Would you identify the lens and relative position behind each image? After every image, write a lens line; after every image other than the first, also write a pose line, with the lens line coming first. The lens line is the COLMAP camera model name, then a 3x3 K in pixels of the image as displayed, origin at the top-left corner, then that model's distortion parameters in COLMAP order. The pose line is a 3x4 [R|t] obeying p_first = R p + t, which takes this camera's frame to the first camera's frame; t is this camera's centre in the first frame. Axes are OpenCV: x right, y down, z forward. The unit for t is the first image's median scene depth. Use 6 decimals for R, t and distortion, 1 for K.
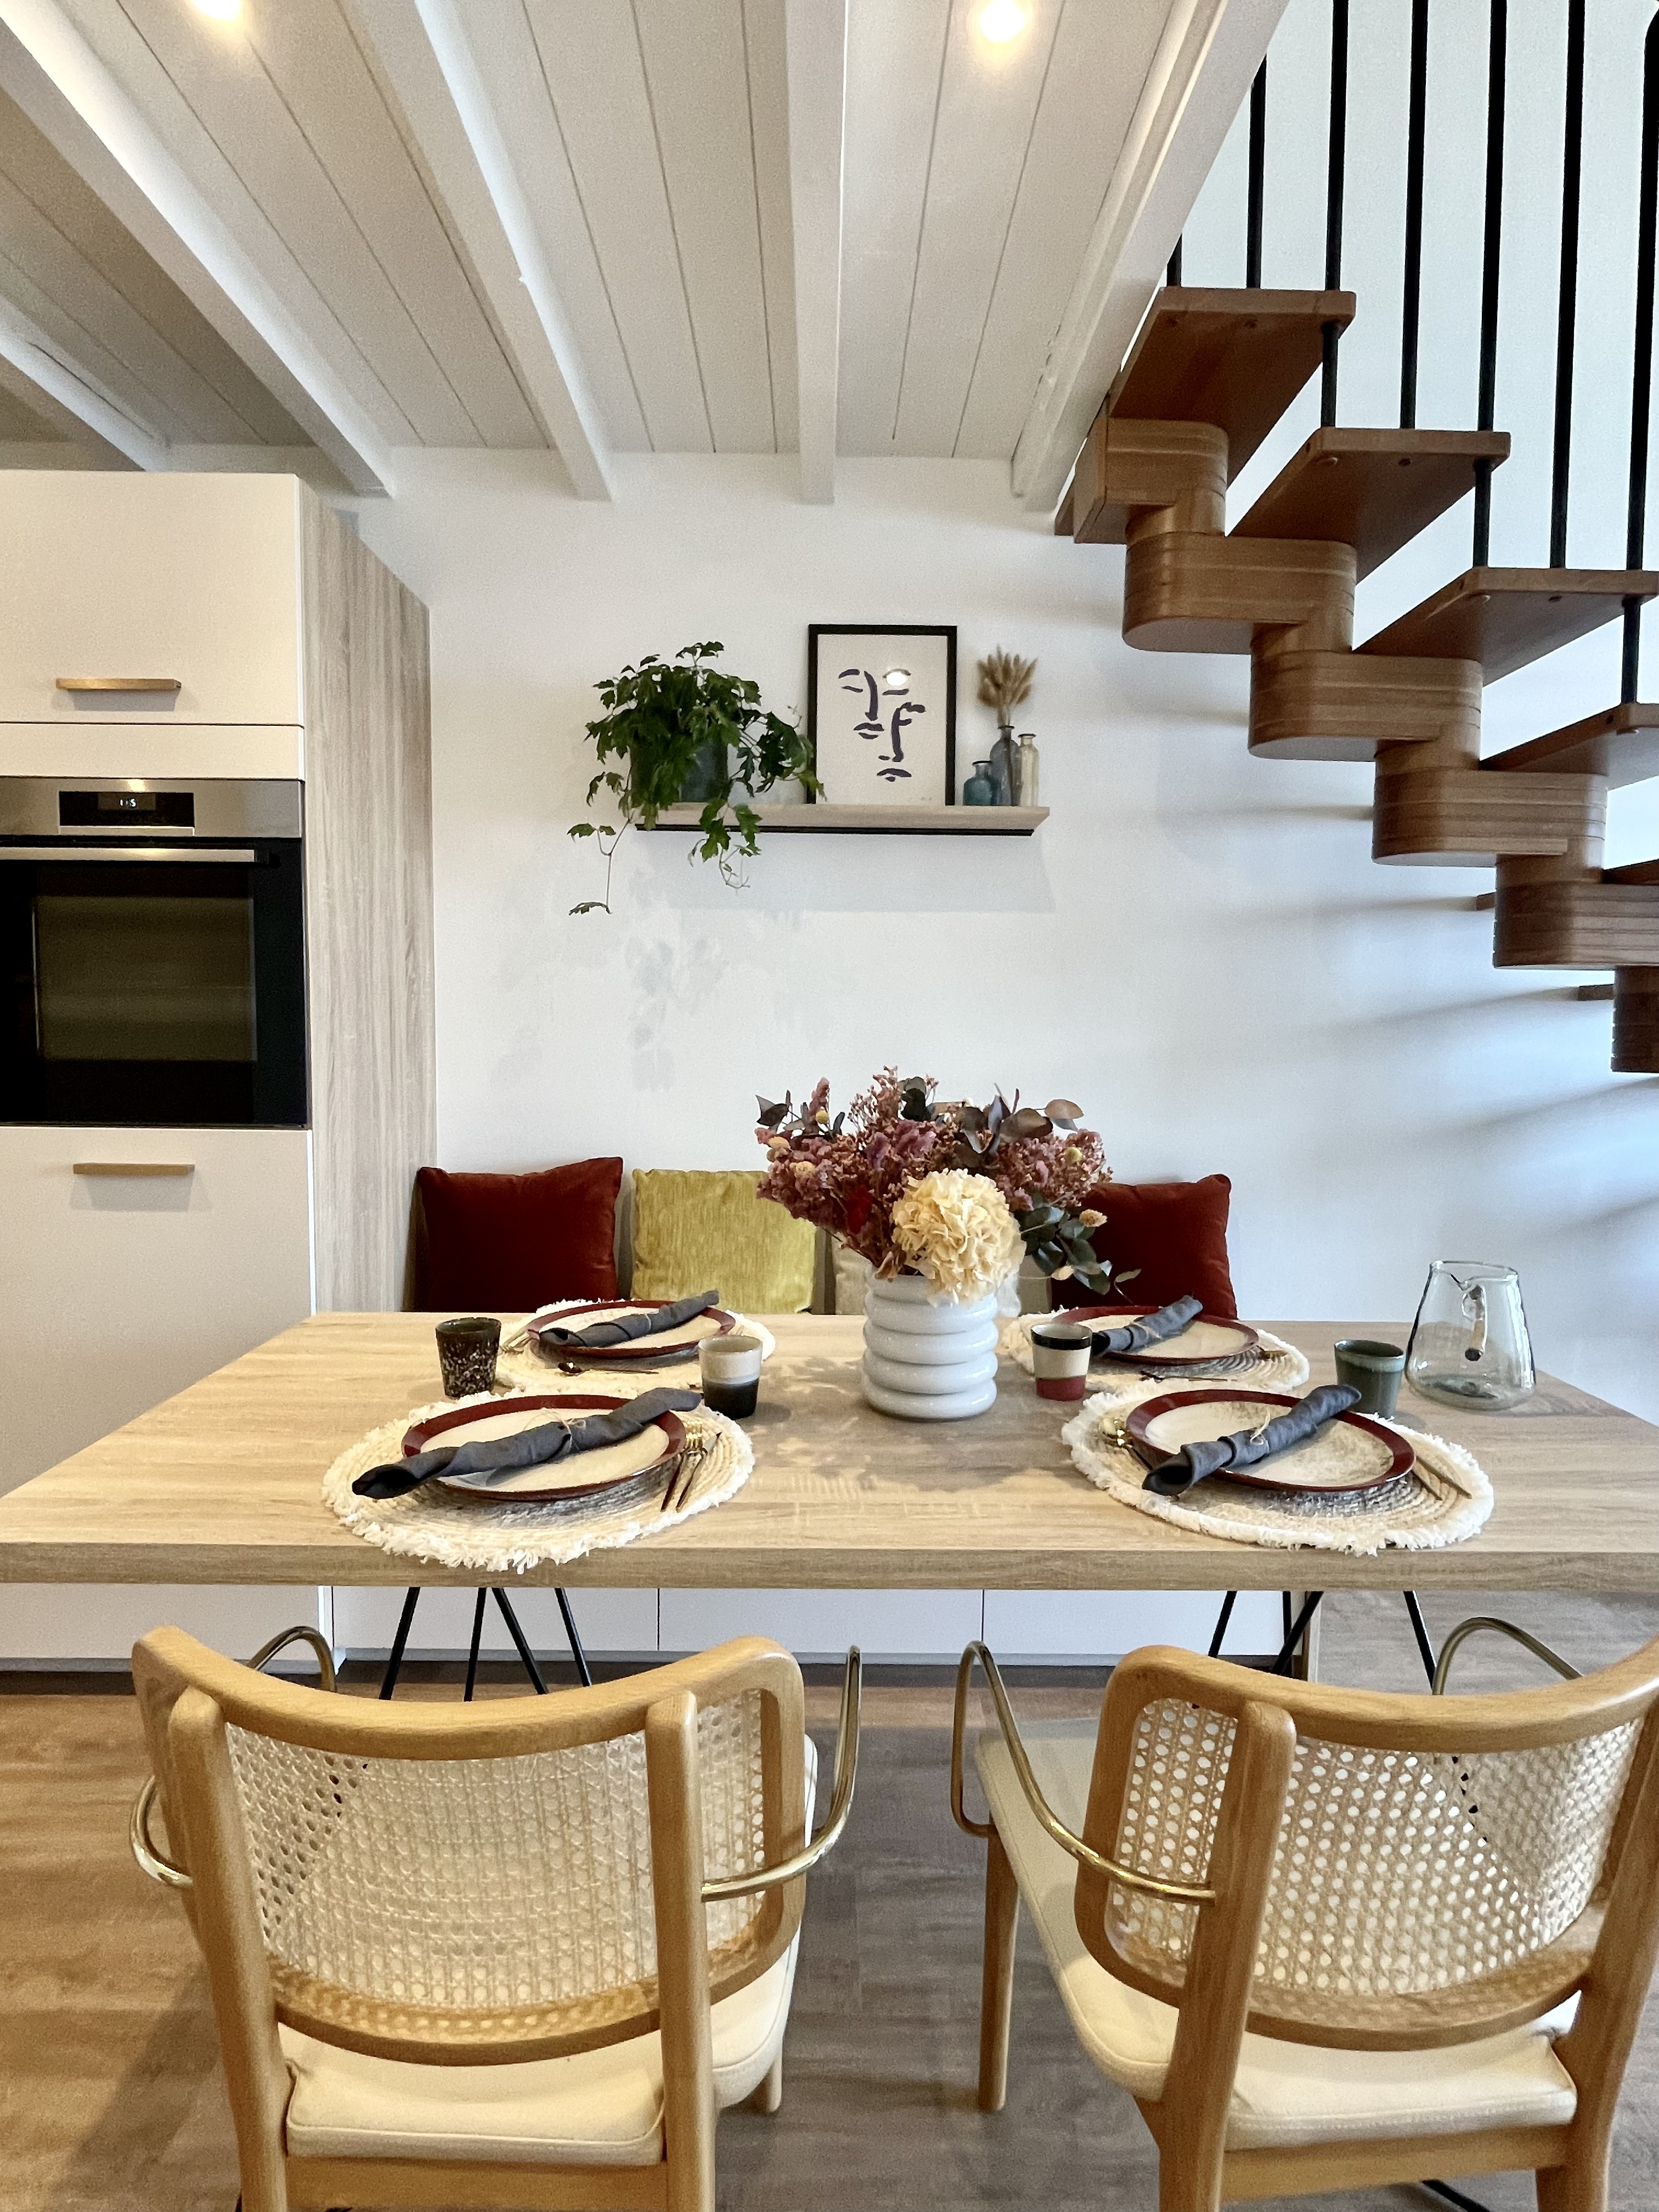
lens RADIAL K [[1122.4, 0, 829.5], [0, 1122.4, 1106.0], [0, 0, 1]] dist [-0.002566, -0.000509]
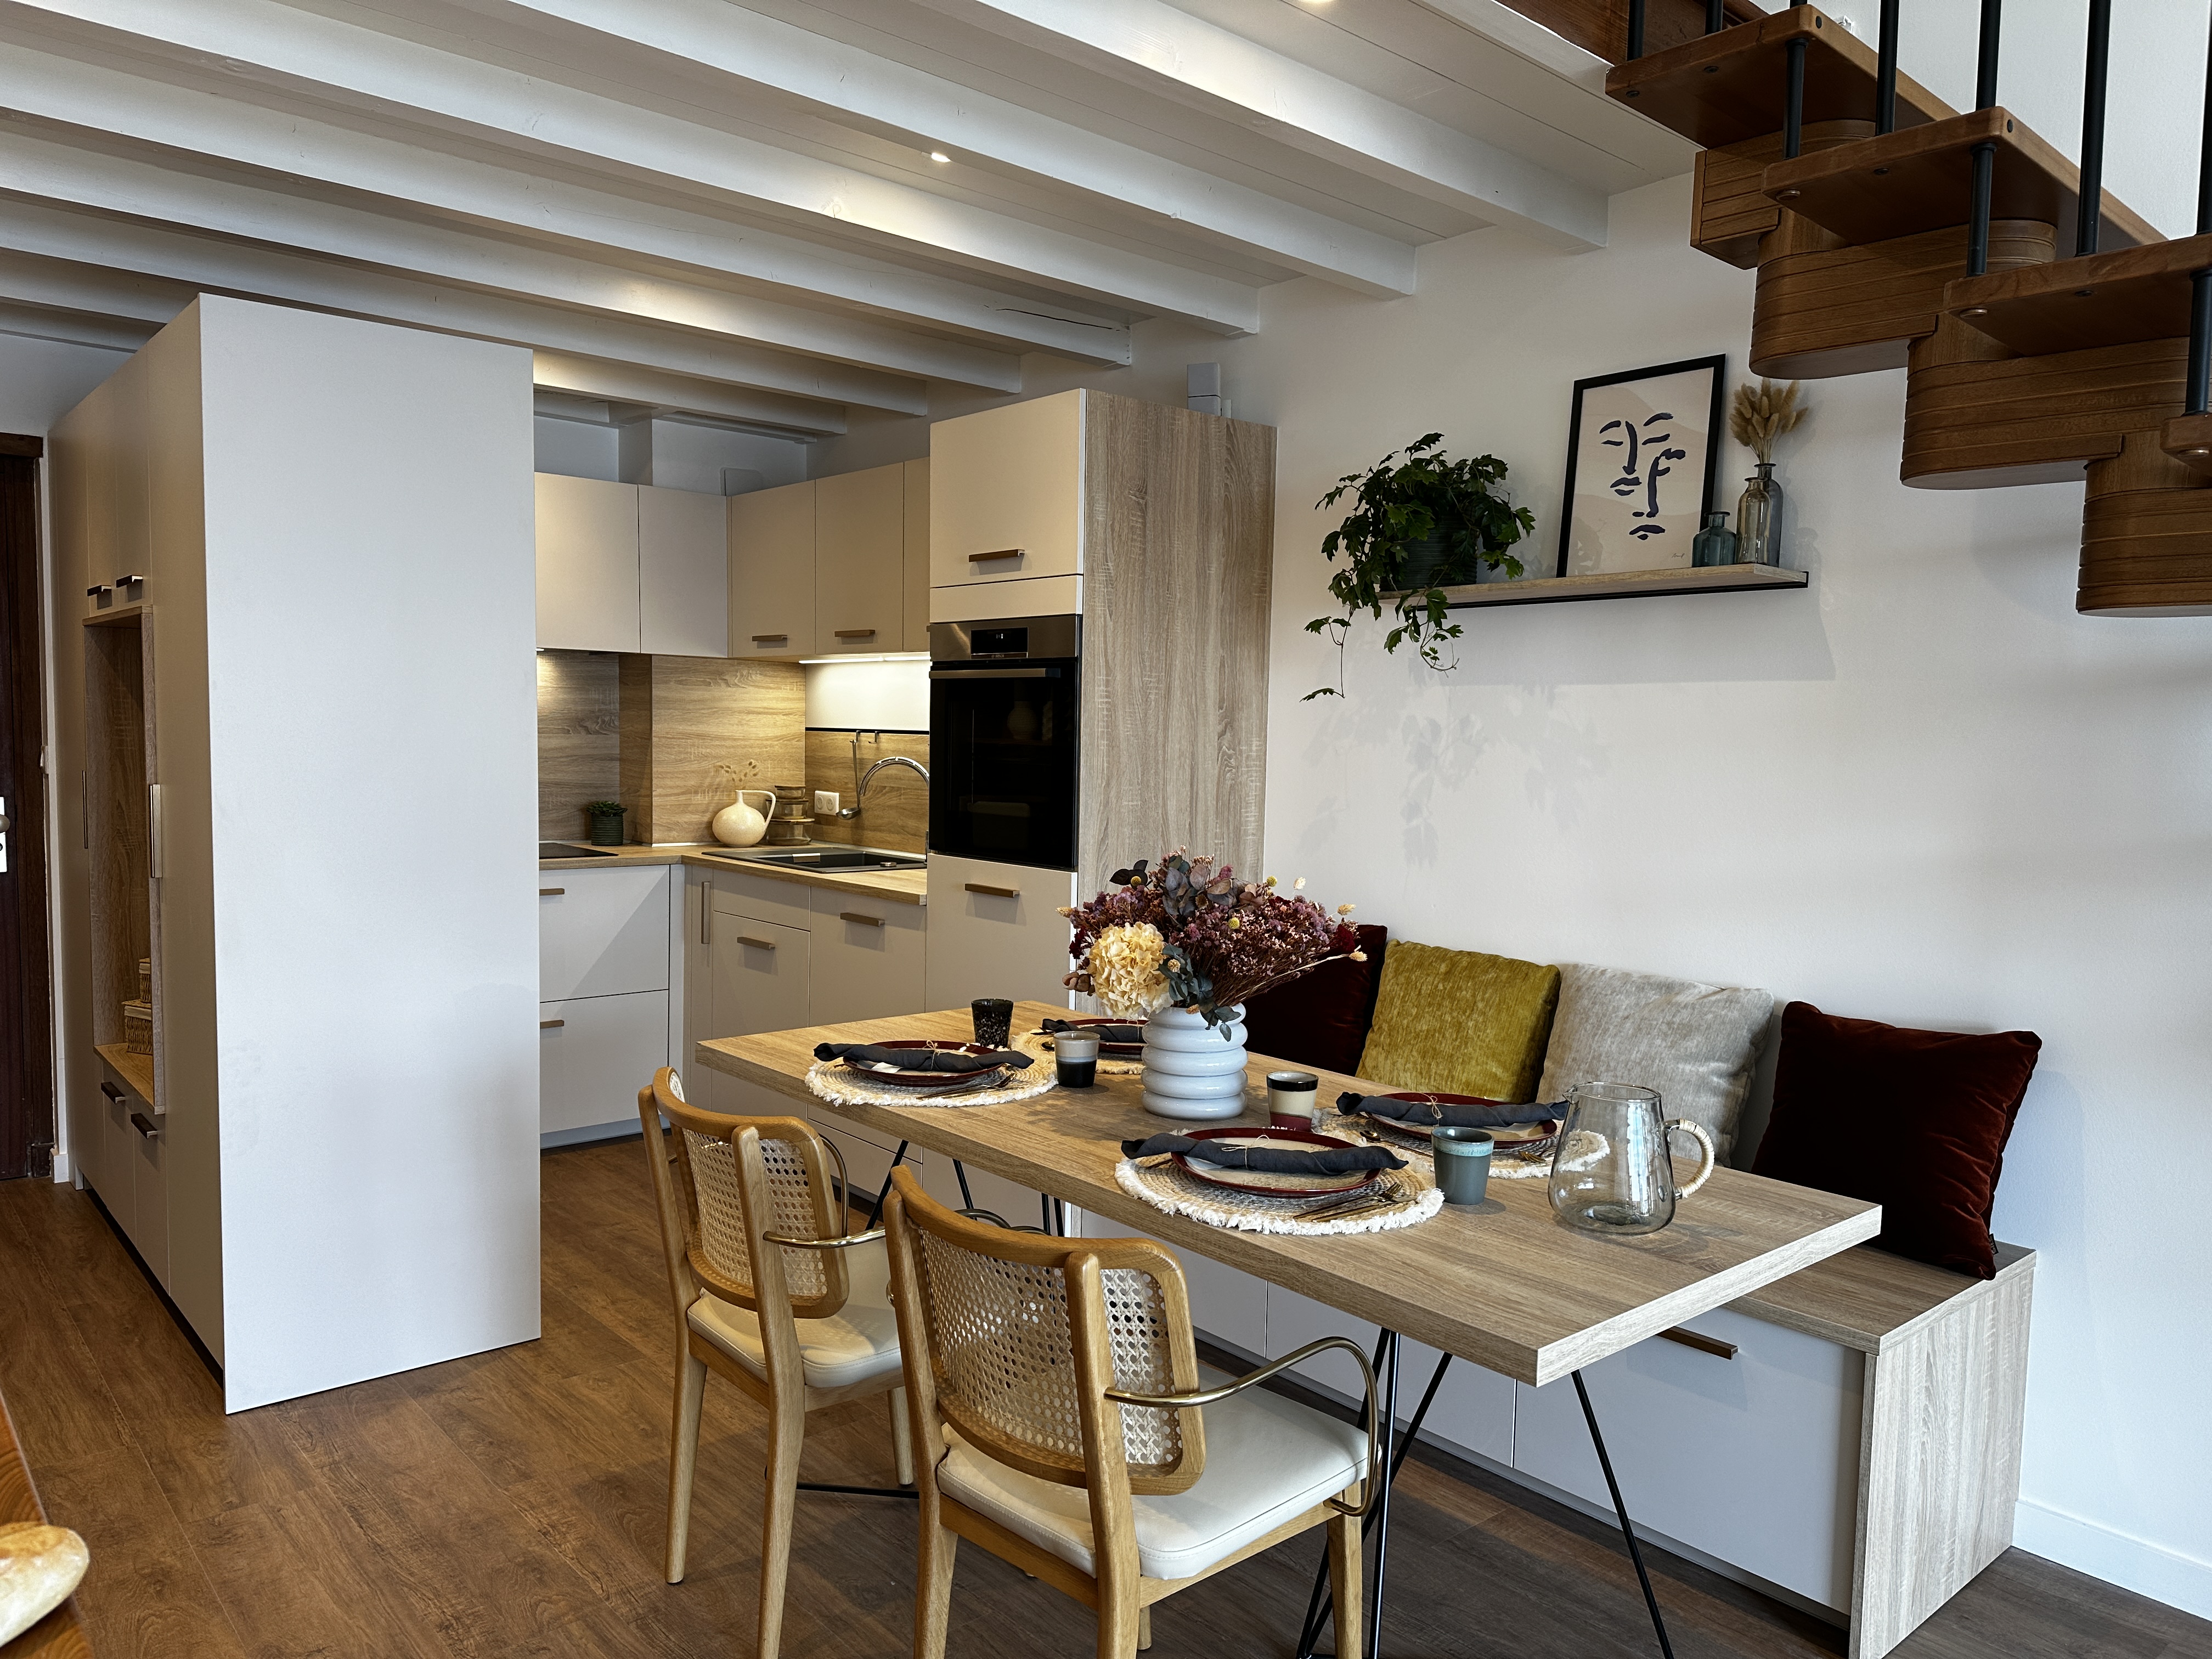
lens RADIAL K [[1536.6, 0, 1093.7], [0, 1536.6, 842.9], [0, 0, 1]] dist [0.112878, -0.178587]
pose [[0.640867, 0.057449, -0.765500, 0.745391], [-0.074705, 0.997130, 0.012290, -0.029572], [0.764009, 0.049310, 0.643319, -0.129030]]
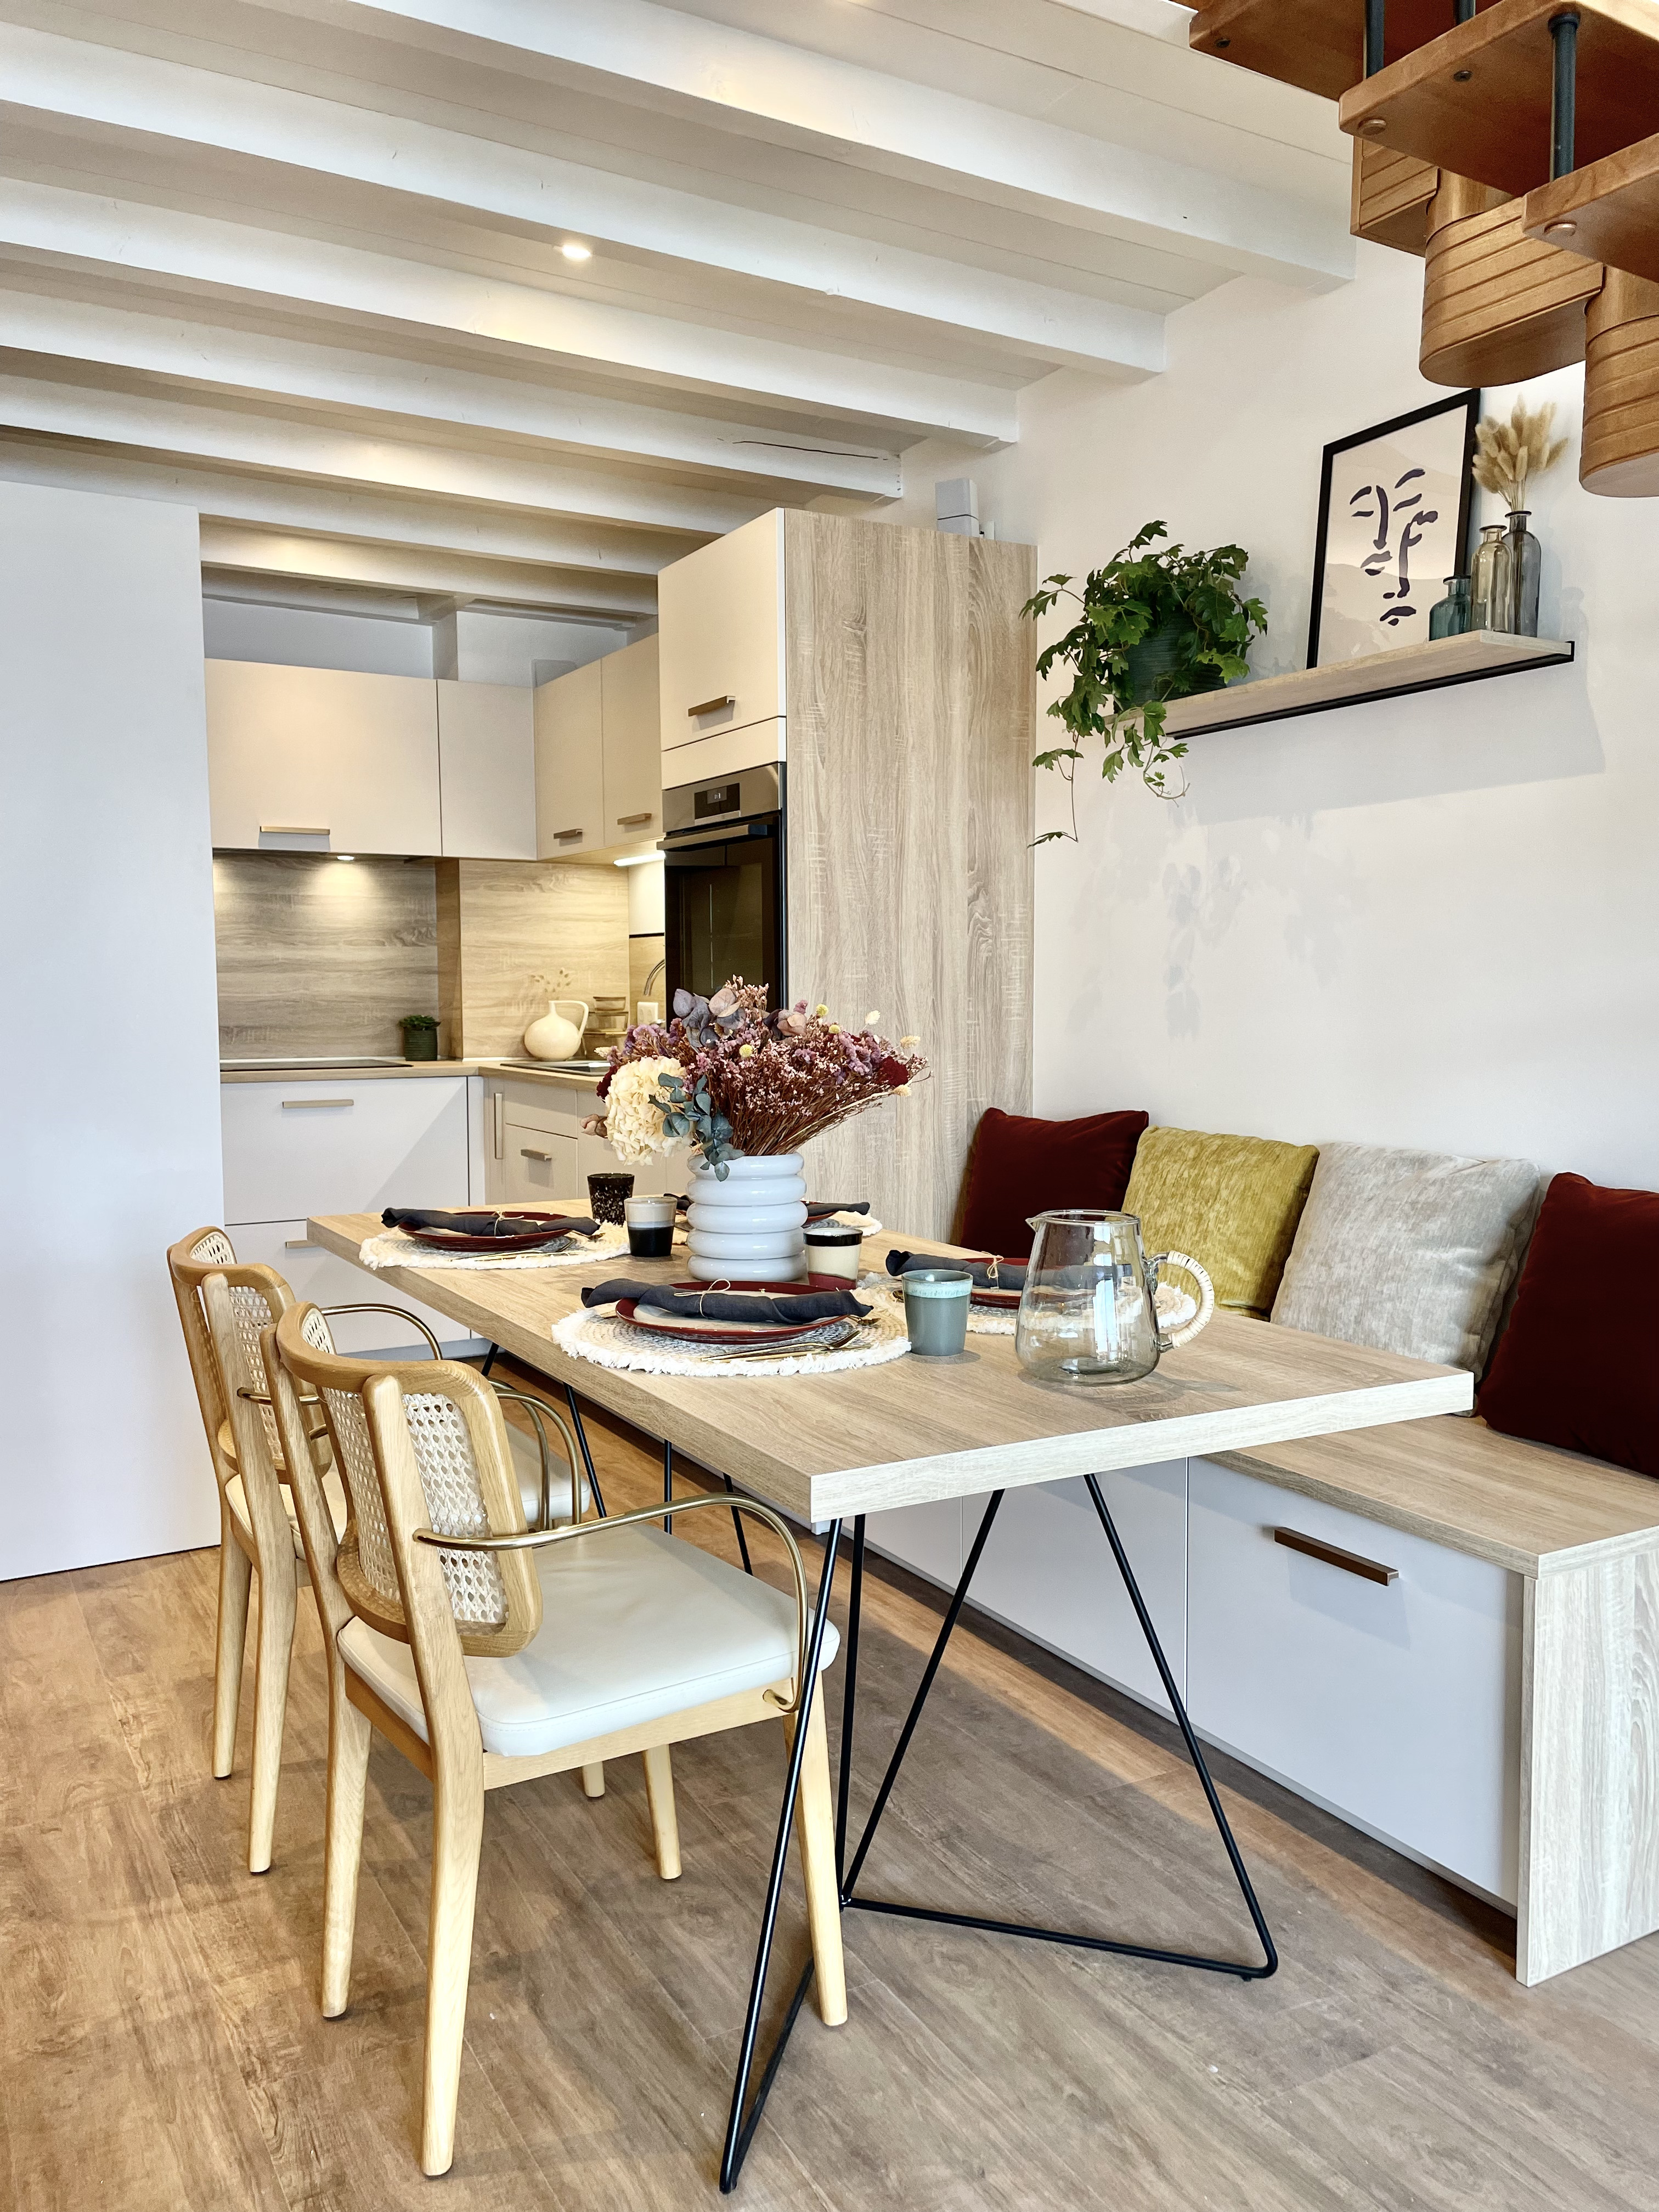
lens RADIAL K [[1674.9, 0, 829.5], [0, 1674.9, 1106.0], [0, 0, 1]] dist [0.072269, -0.087793]
pose [[0.480862, 0.048239, -0.875468, 0.878890], [-0.062462, 0.997833, 0.020674, 0.030273], [0.874568, 0.044742, 0.482834, 0.142262]]
